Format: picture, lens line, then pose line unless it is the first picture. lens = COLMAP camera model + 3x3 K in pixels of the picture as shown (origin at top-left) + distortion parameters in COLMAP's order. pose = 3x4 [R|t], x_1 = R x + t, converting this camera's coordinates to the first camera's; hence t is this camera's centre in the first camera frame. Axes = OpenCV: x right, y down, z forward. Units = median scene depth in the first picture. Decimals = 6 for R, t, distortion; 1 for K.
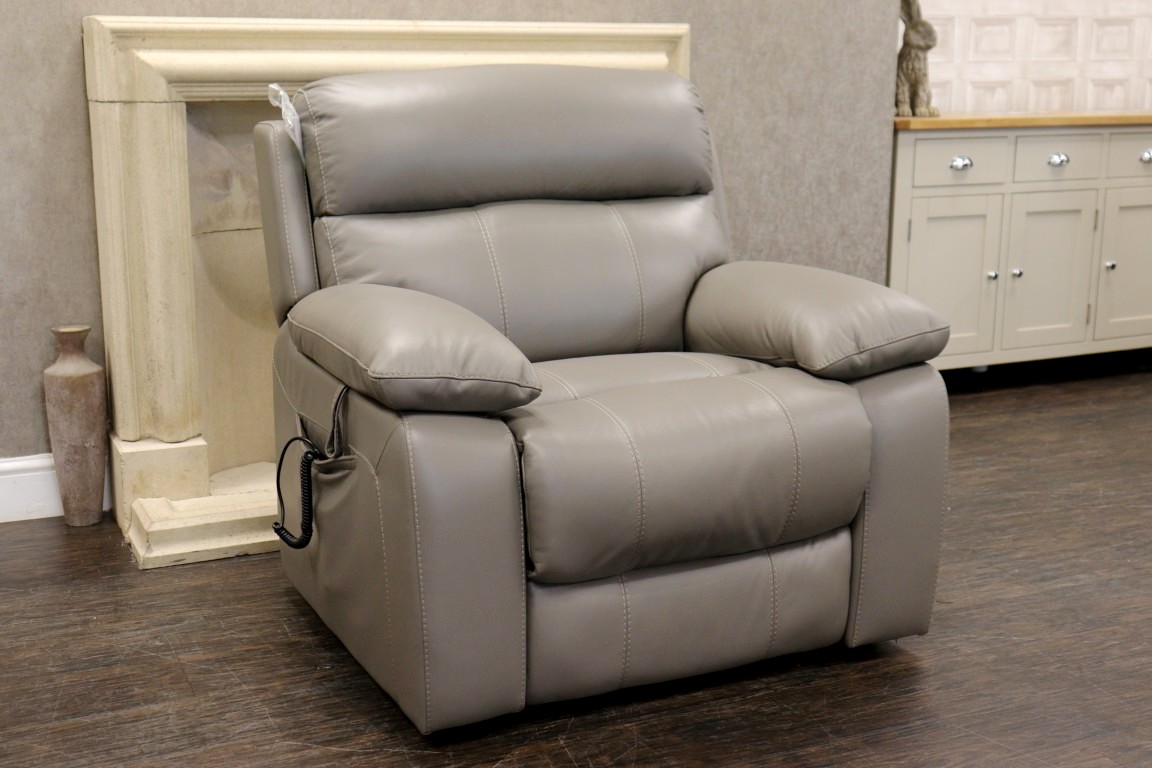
lens RADIAL K [[1539.4, 0, 576.0], [0, 1539.4, 384.0], [0, 0, 1]] dist [0.019068, 0.017551]
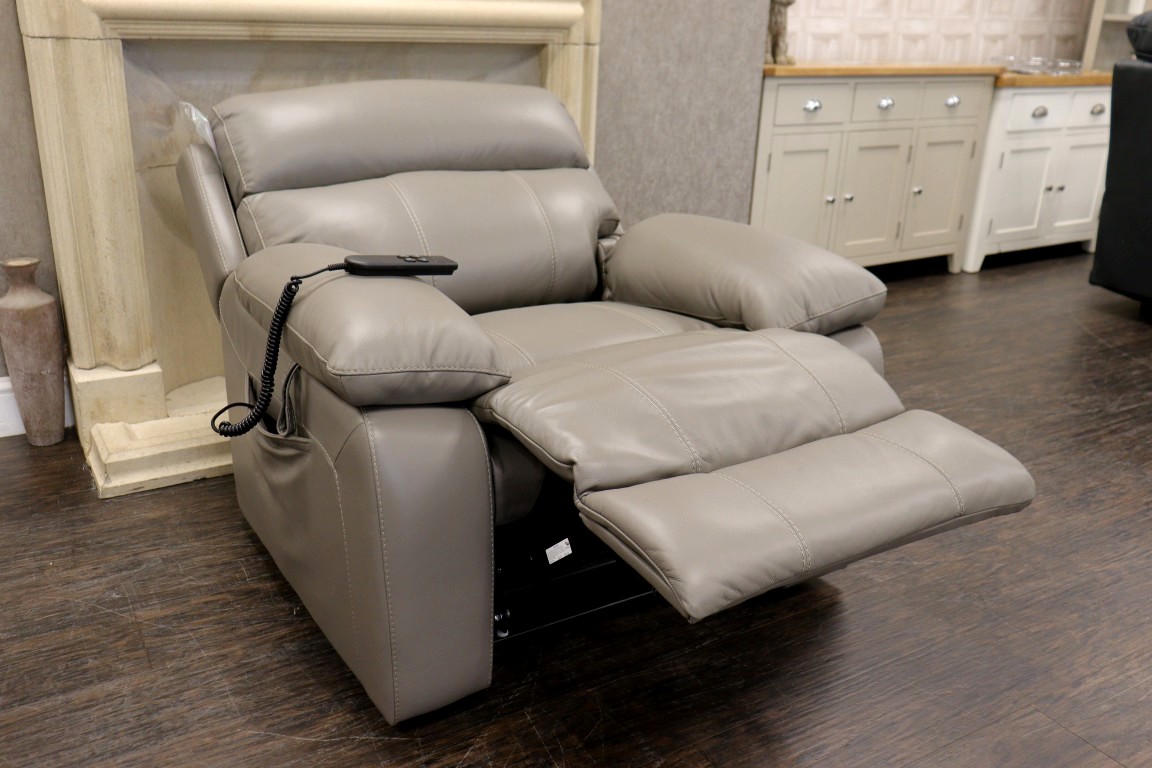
lens RADIAL K [[1042.8, 0, 576.0], [0, 1042.8, 384.0], [0, 0, 1]] dist [0.008831, -0.000167]
pose [[0.992547, -0.010523, 0.121407, -0.043125], [-0.007432, 0.989183, 0.146497, -0.061793], [-0.121636, -0.146308, 0.981733, 0.258224]]
